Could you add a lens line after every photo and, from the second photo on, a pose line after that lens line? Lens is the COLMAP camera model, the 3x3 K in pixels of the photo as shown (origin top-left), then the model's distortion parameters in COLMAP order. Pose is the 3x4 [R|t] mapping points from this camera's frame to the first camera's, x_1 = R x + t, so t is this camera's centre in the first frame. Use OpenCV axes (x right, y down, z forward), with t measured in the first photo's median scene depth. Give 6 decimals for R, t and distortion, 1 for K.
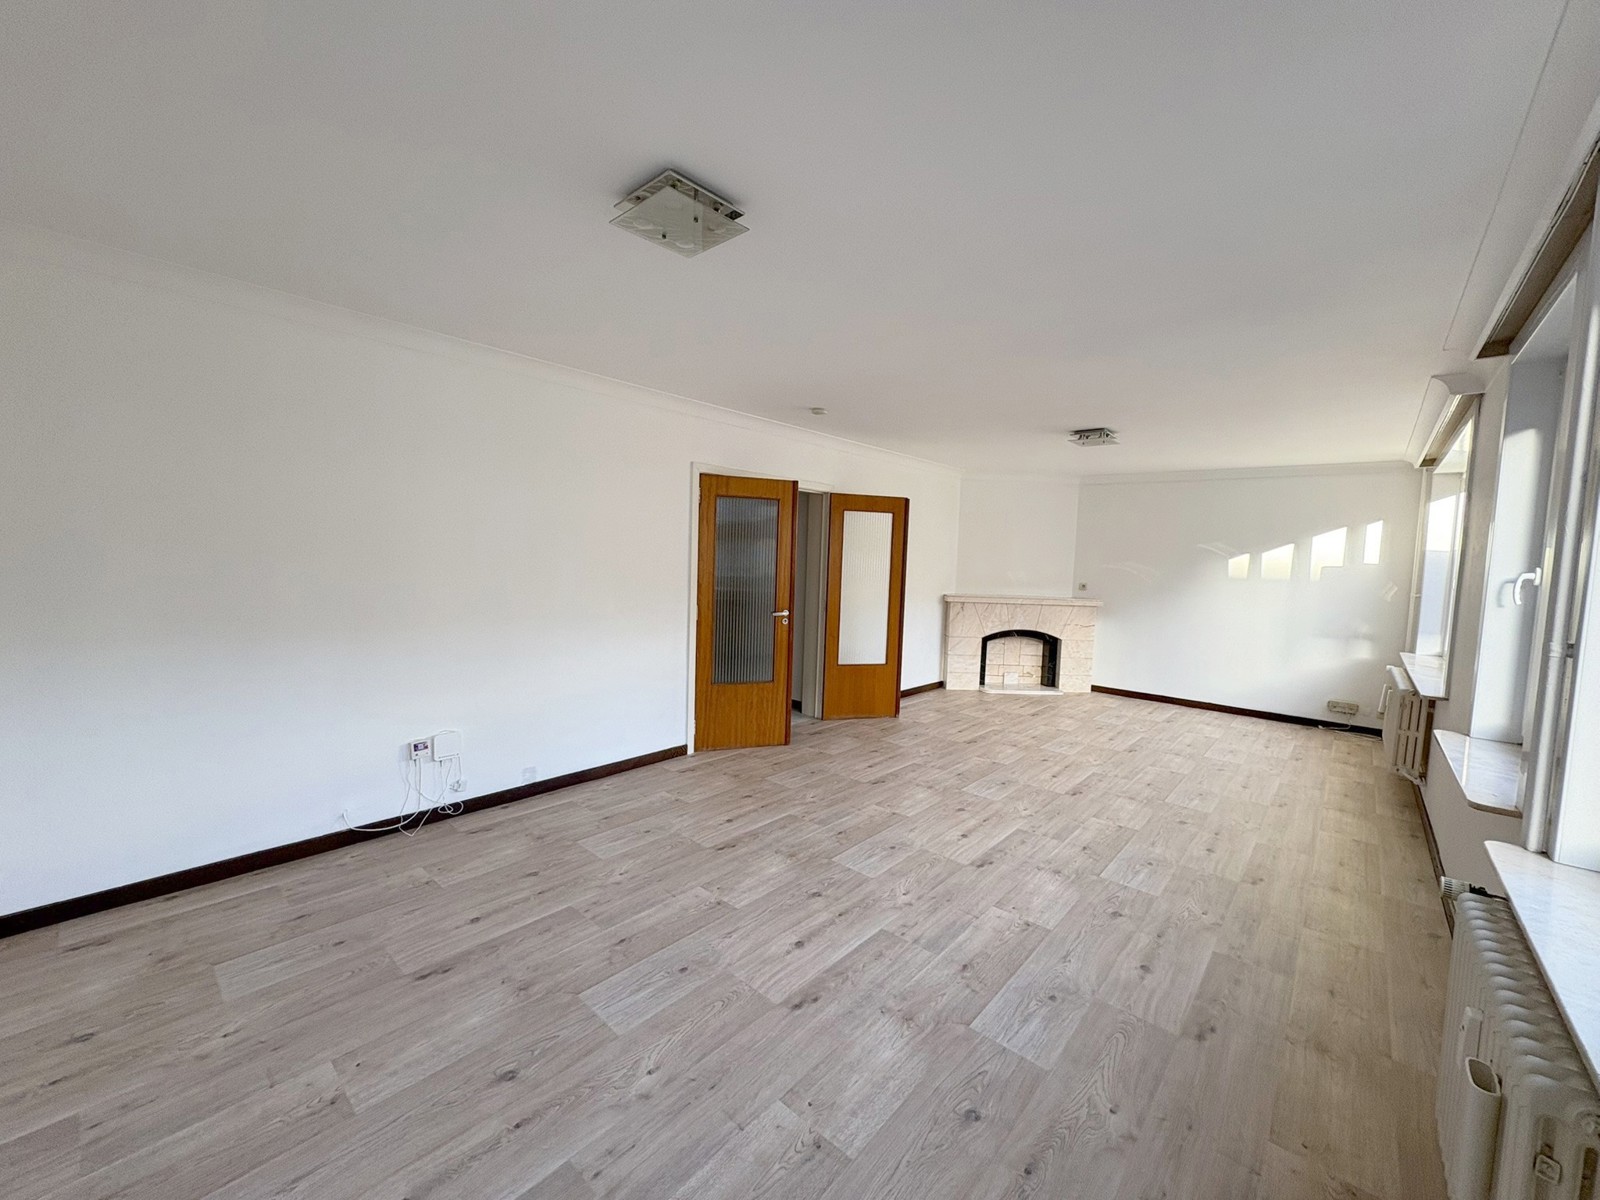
lens RADIAL K [[628.7, 0, 799.7], [0, 628.7, 587.4], [0, 0, 1]] dist [0.001678, 0.000506]
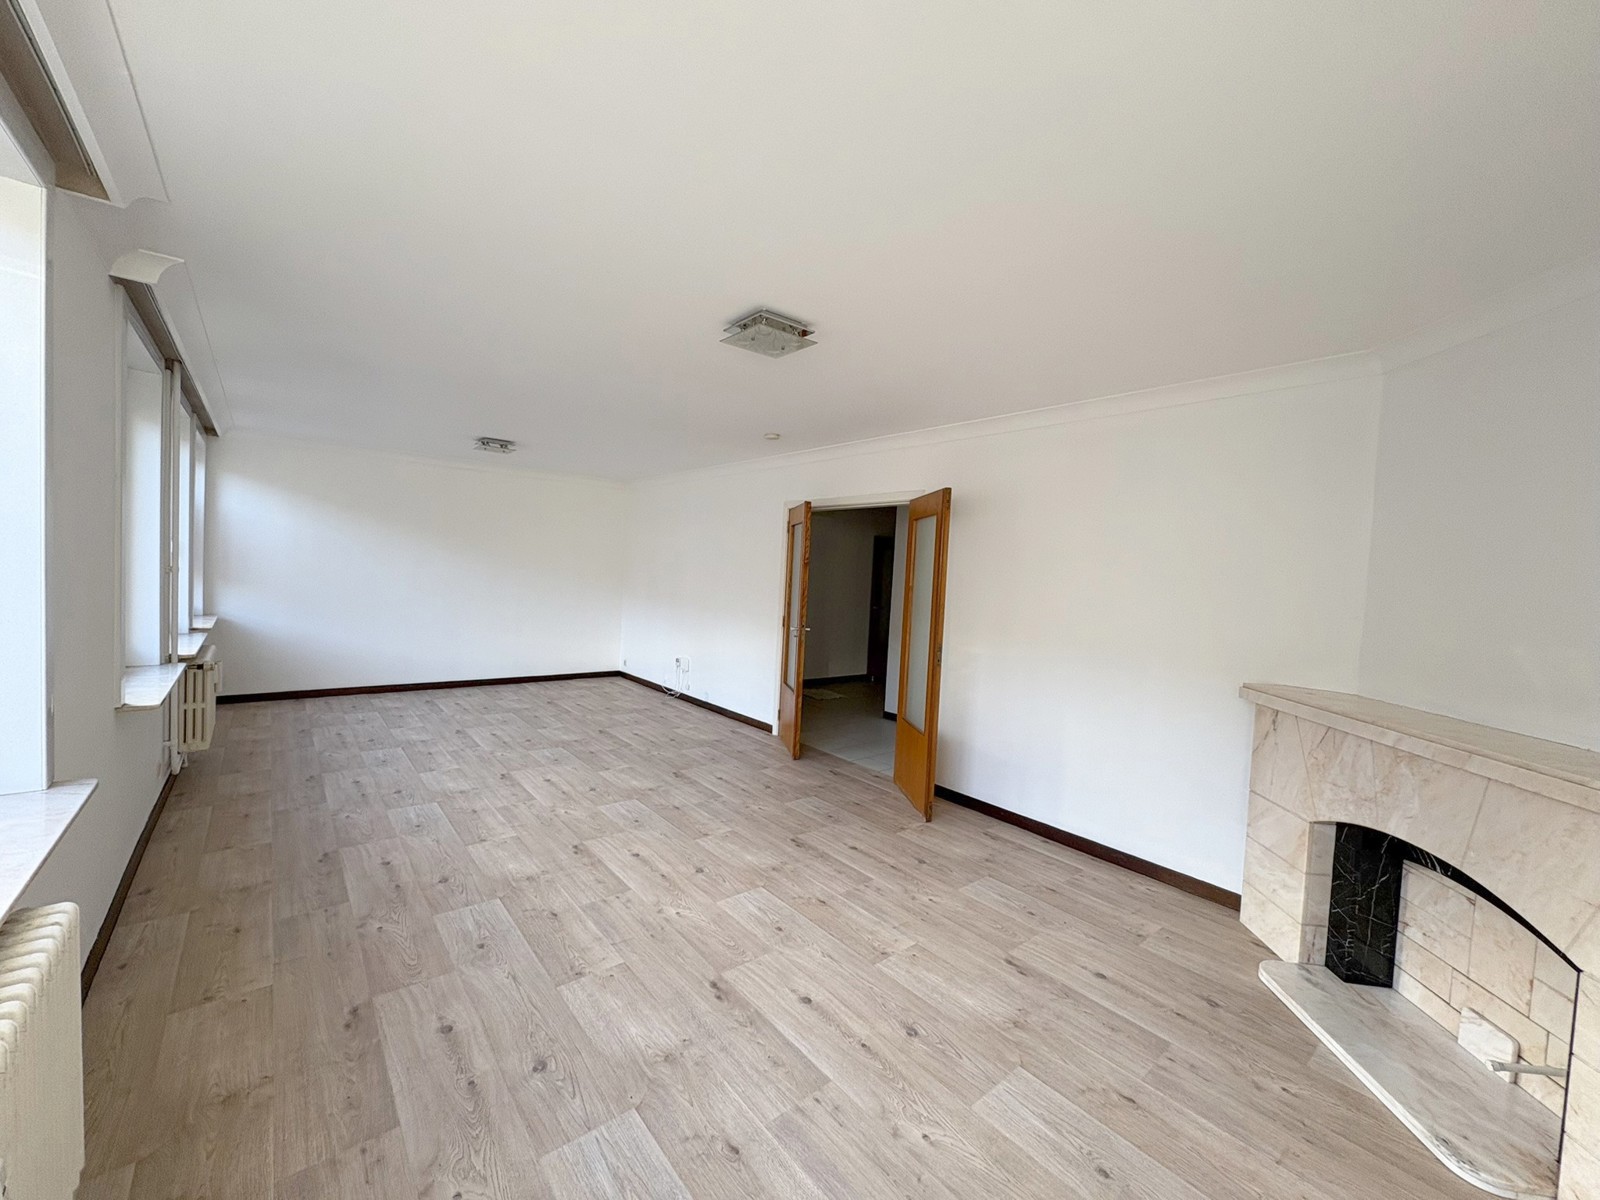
lens RADIAL K [[629.9, 0, 802.4], [0, 629.9, 556.6], [0, 0, 1]] dist [-0.000918, 0.000197]
pose [[-0.135686, -0.067958, -0.988418, 1.131942], [-0.109165, 0.992596, -0.053260, -0.024402], [0.984719, 0.100674, -0.142100, 1.268963]]
